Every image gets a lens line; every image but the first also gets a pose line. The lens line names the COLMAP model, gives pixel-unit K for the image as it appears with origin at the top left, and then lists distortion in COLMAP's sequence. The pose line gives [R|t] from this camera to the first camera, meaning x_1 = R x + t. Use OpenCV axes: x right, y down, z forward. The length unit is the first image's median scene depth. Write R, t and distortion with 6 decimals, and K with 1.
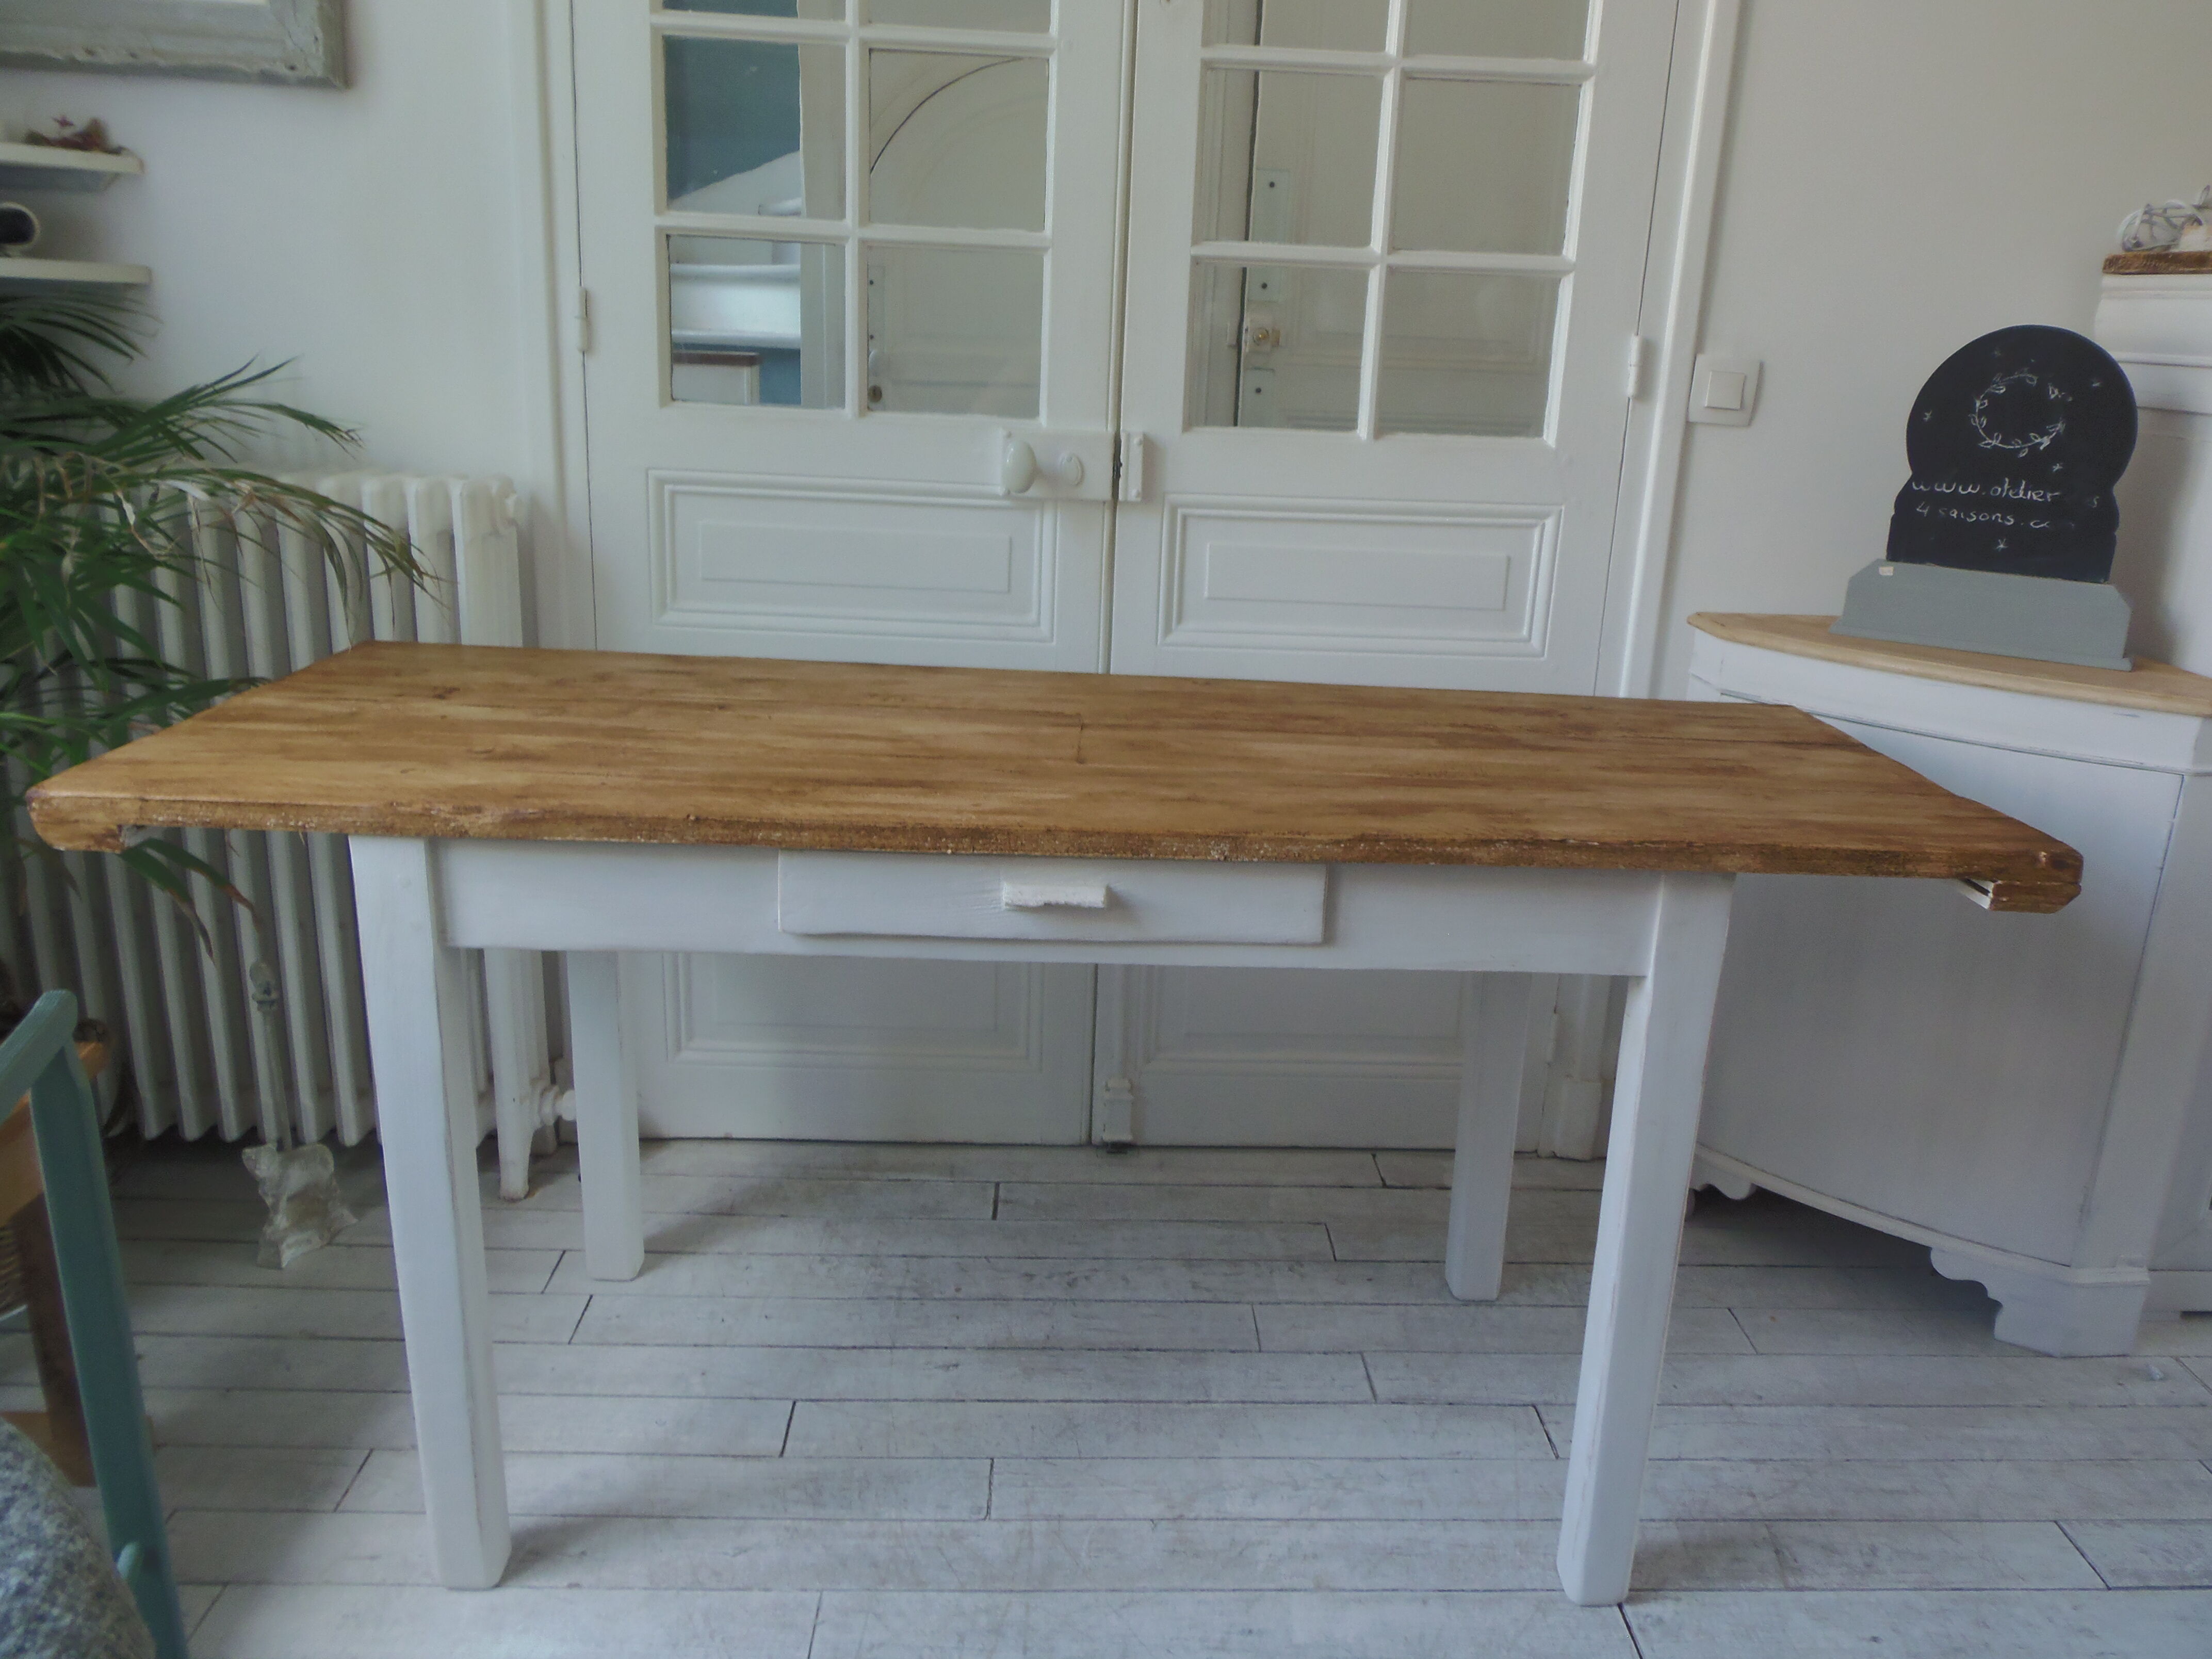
lens RADIAL K [[1608.5, 0, 1139.0], [0, 1608.5, 778.3], [0, 0, 1]] dist [-0.010992, -0.007310]
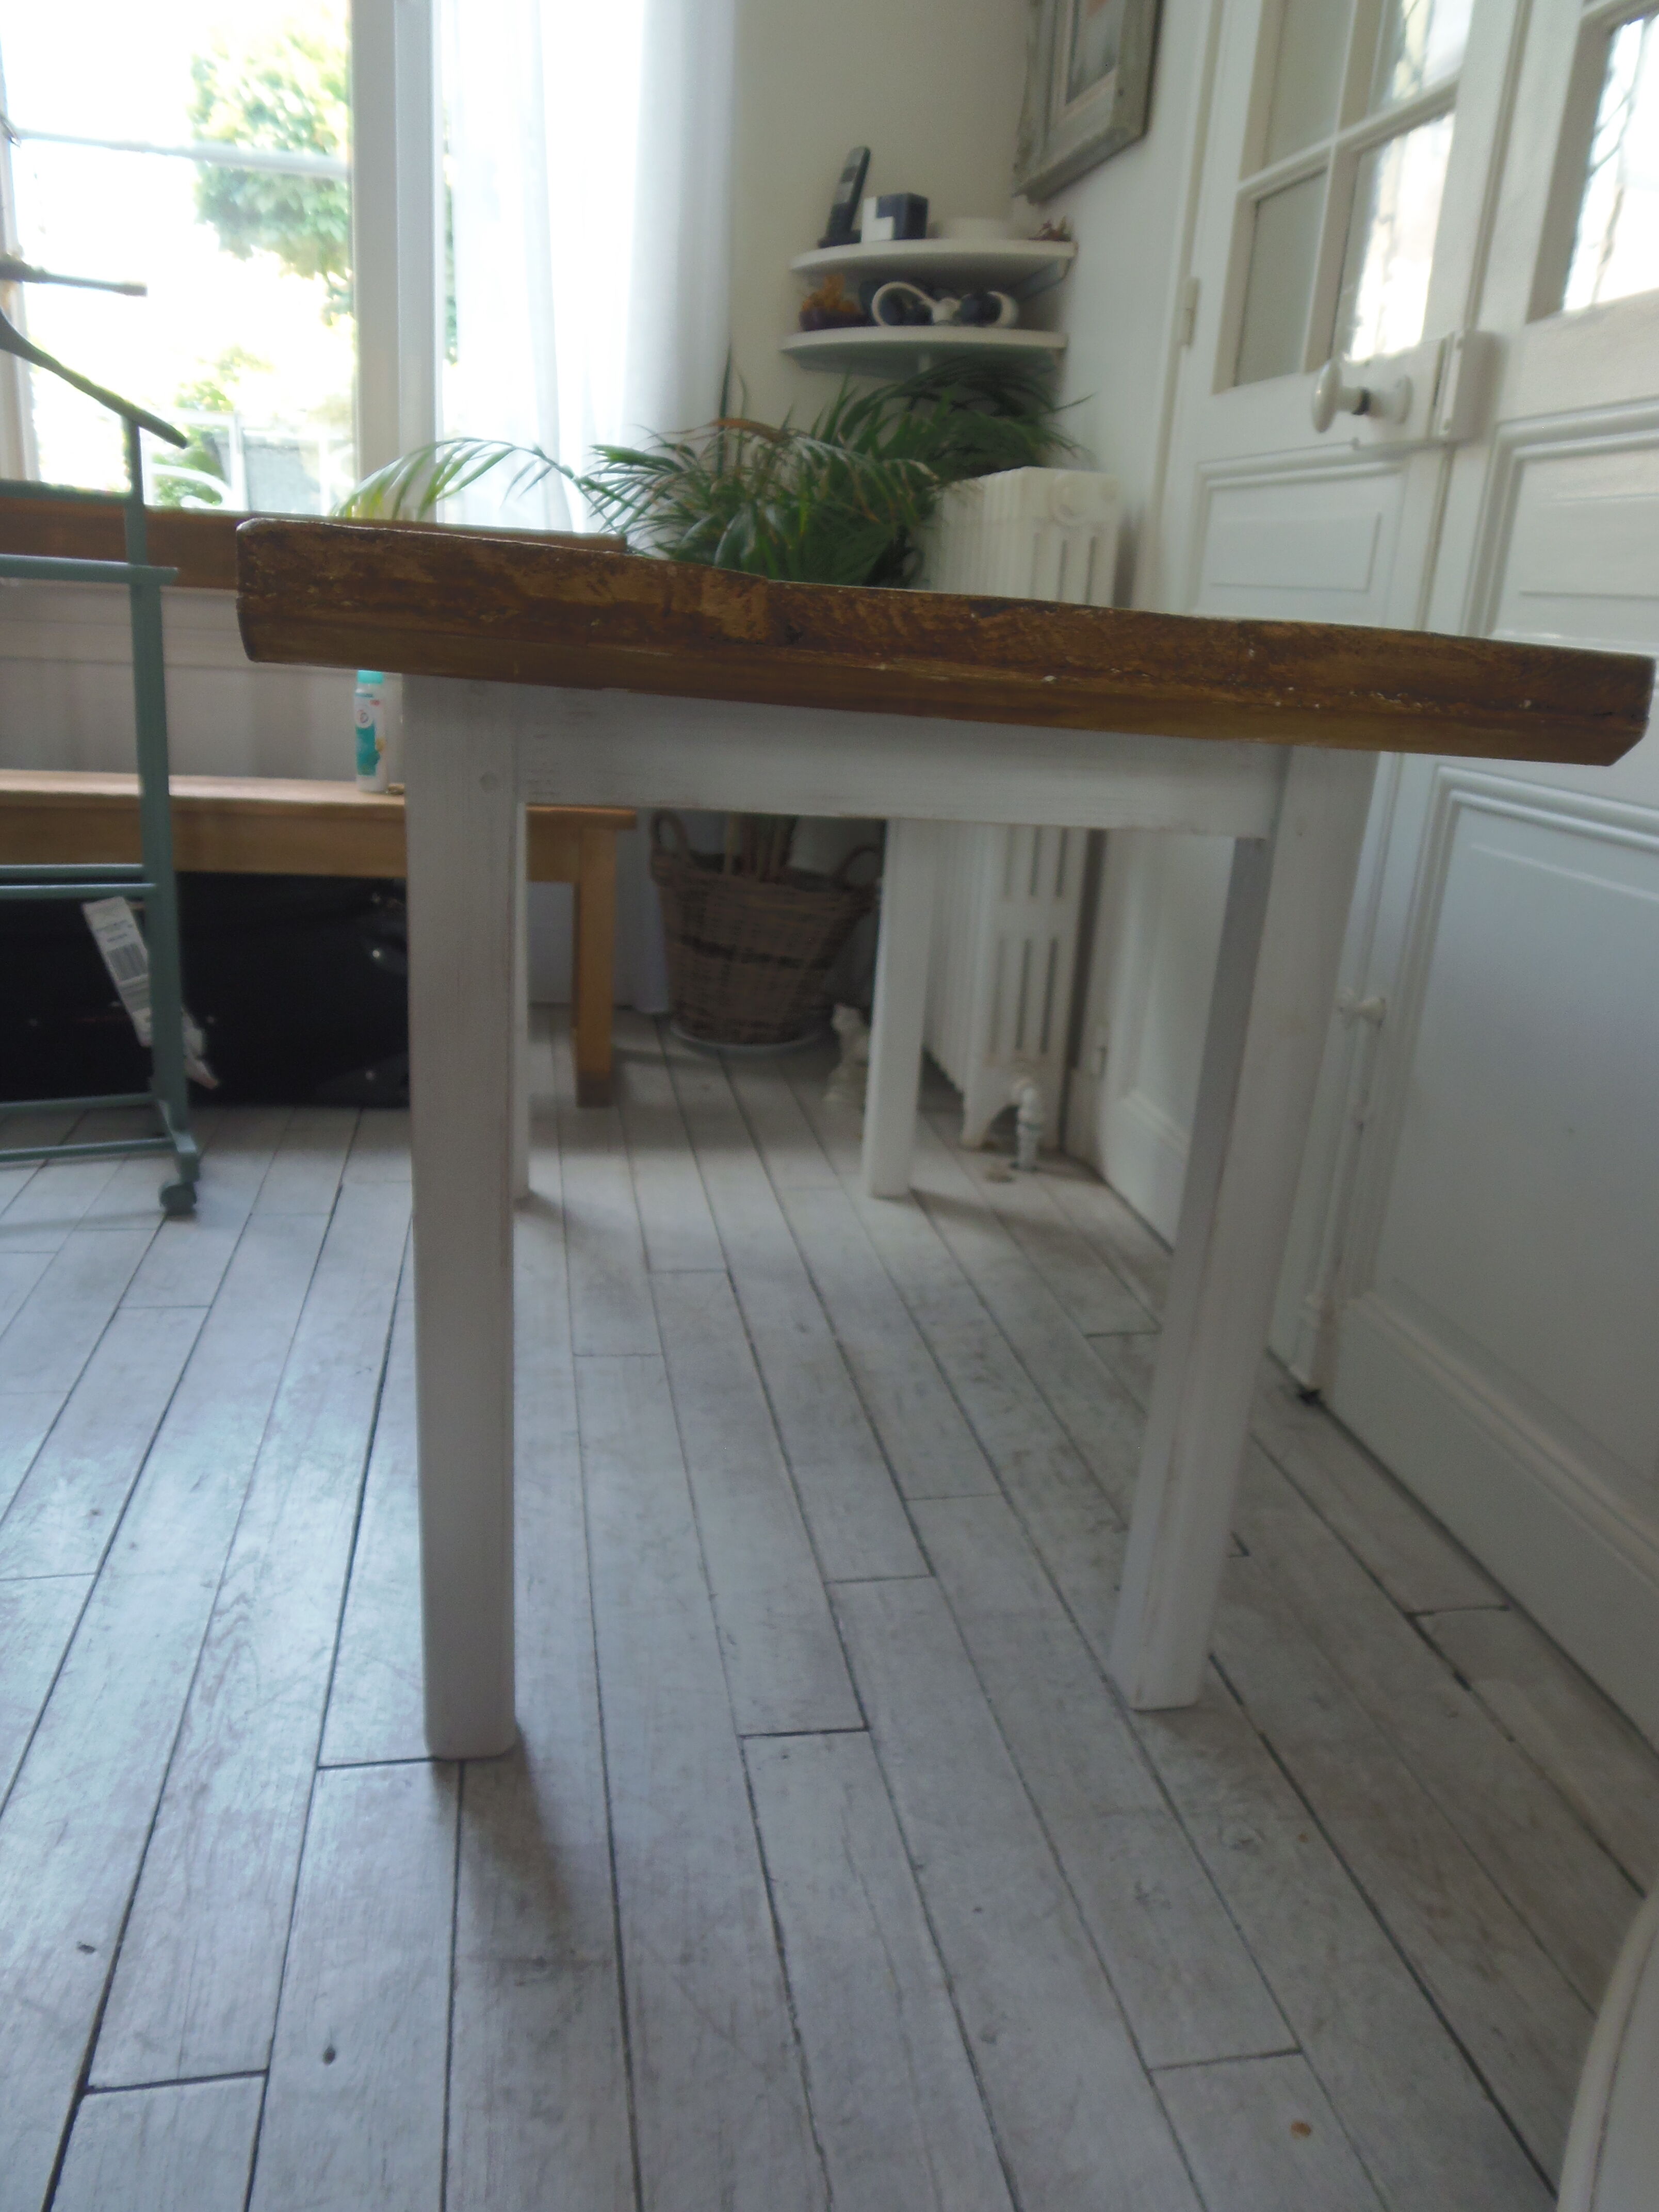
lens RADIAL K [[1608.5, 0, 878.3], [0, 1608.5, 1144.9], [0, 0, 1]] dist [-0.010992, -0.007310]
pose [[0.166397, 0.287507, -0.943214, 0.754730], [-0.323765, 0.919447, 0.223145, 0.033626], [0.931390, 0.268249, 0.246078, 0.759619]]
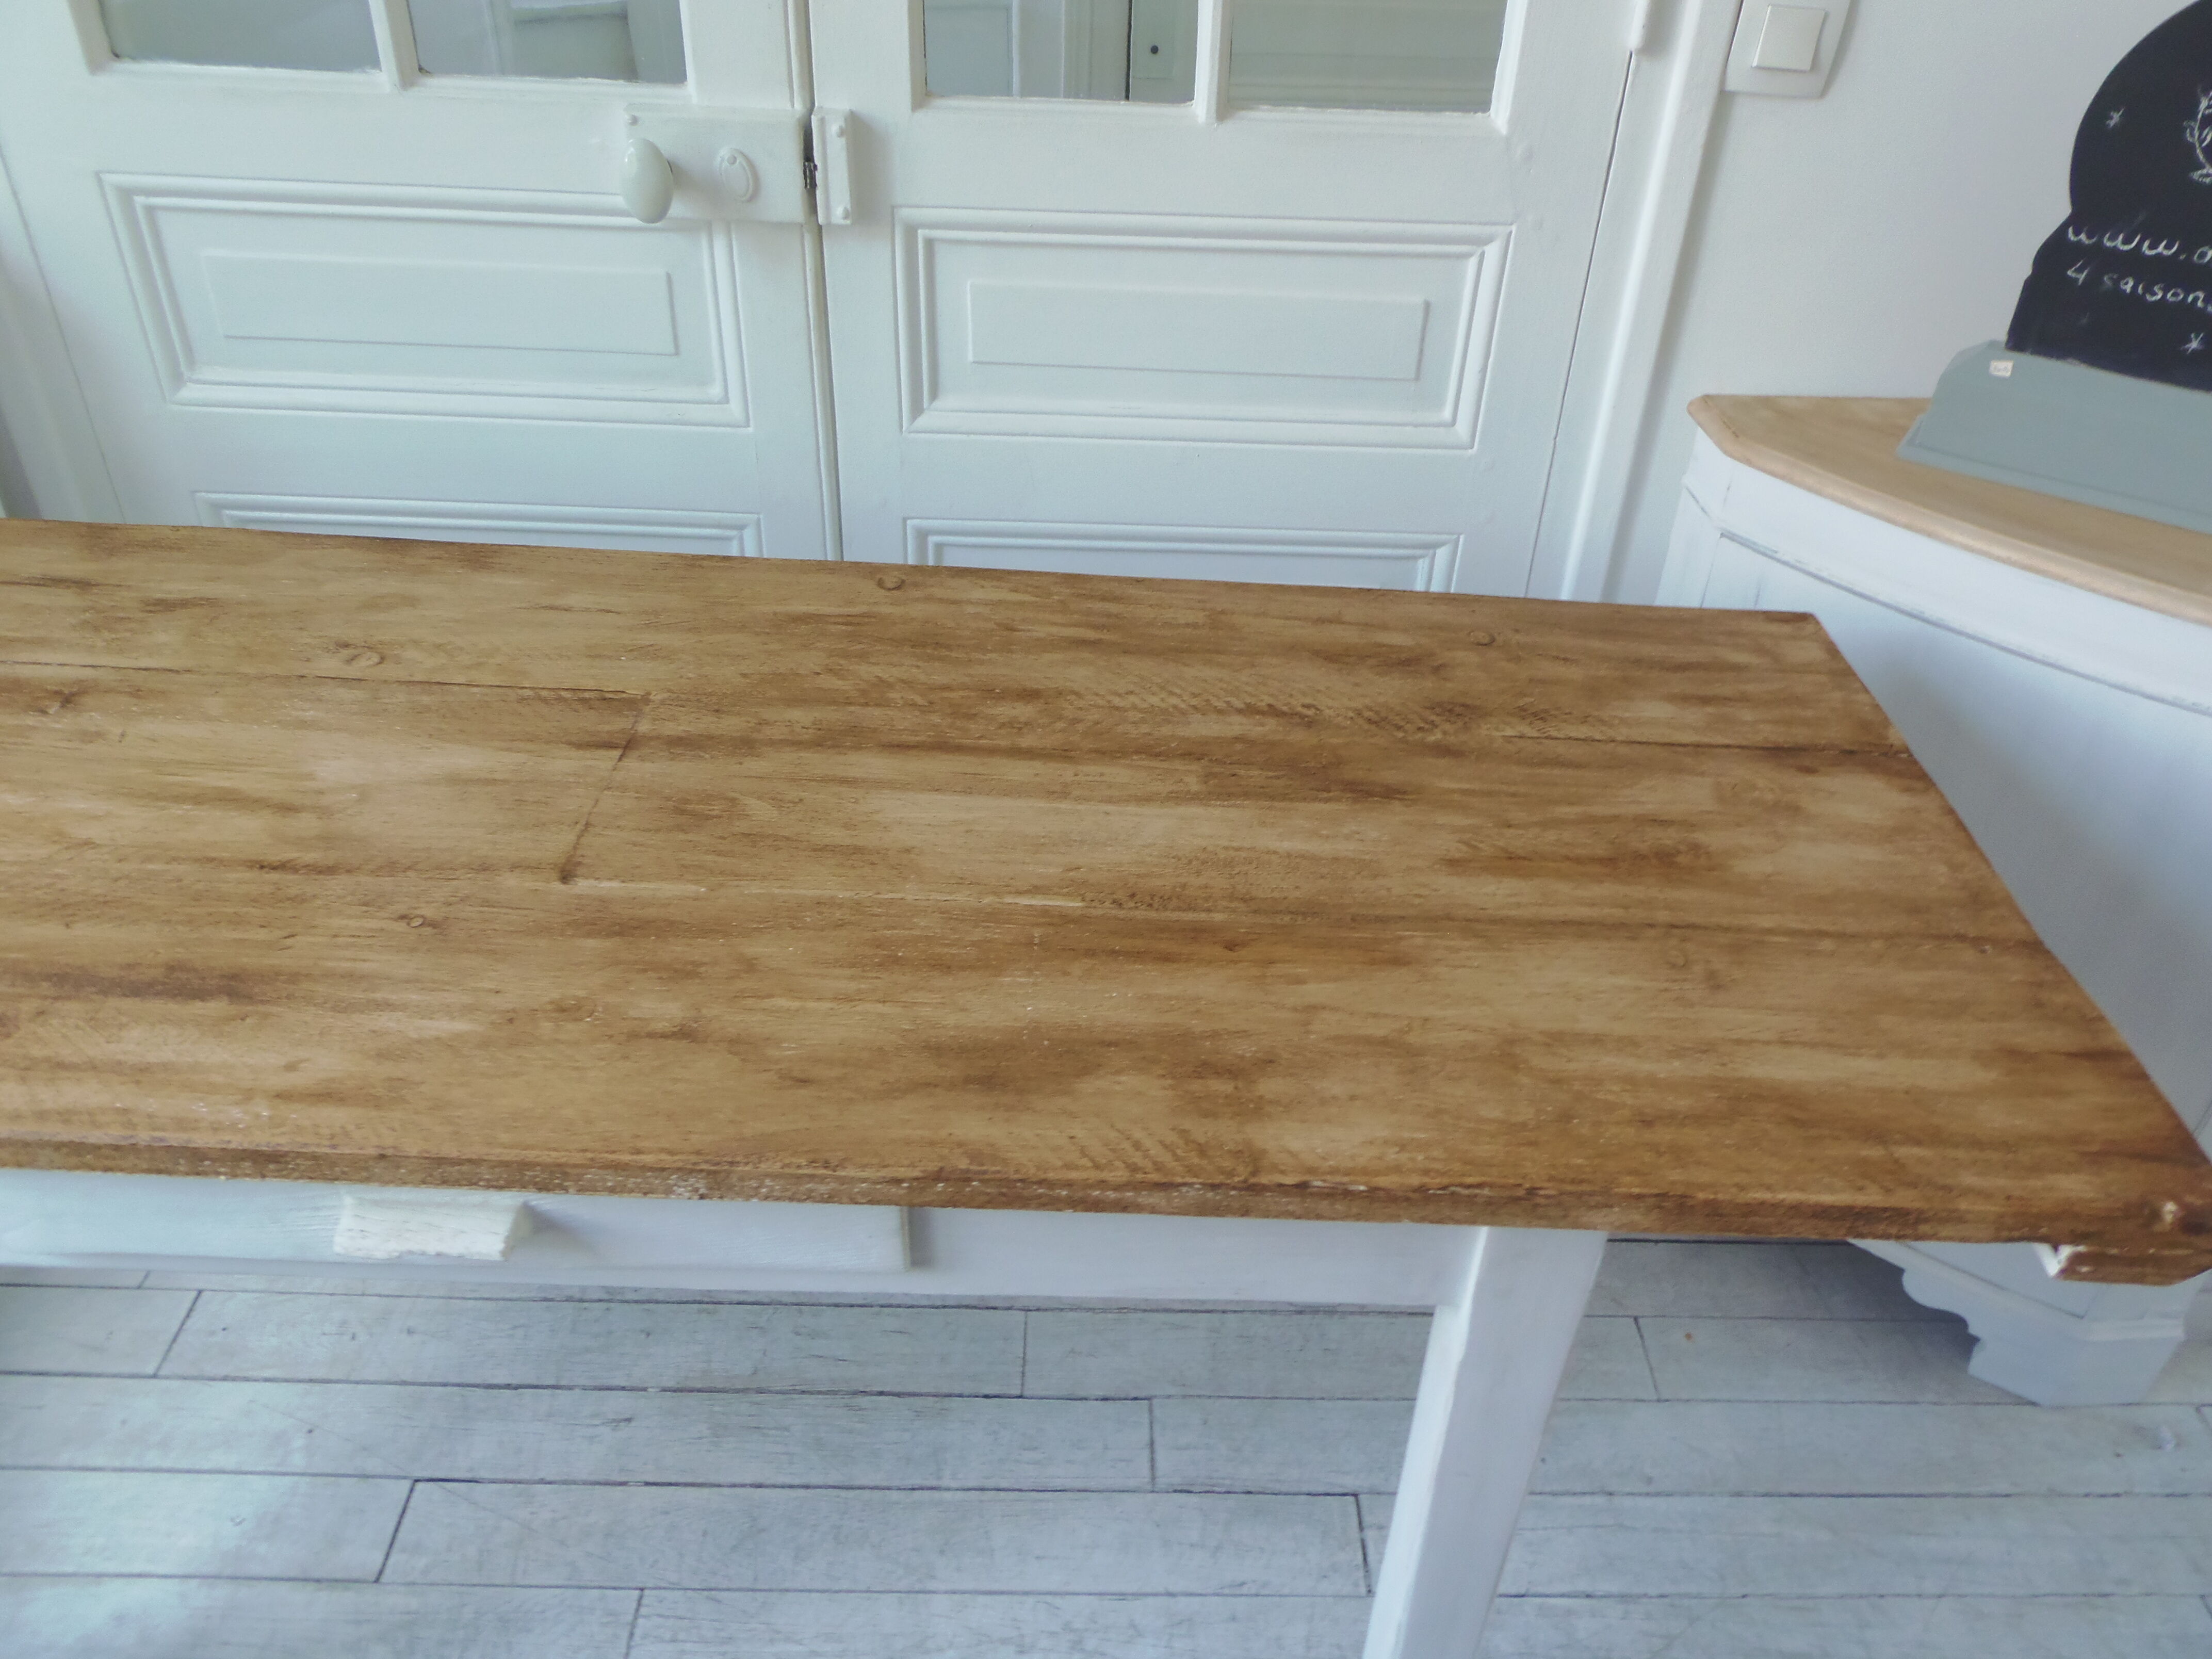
lens RADIAL K [[1608.5, 0, 1137.9], [0, 1608.5, 777.0], [0, 0, 1]] dist [-0.010992, -0.007310]
pose [[0.999515, 0.015360, -0.027090, 0.150464], [-0.005888, 0.947416, 0.319949, -0.186275], [0.030580, -0.319634, 0.947047, 0.353037]]
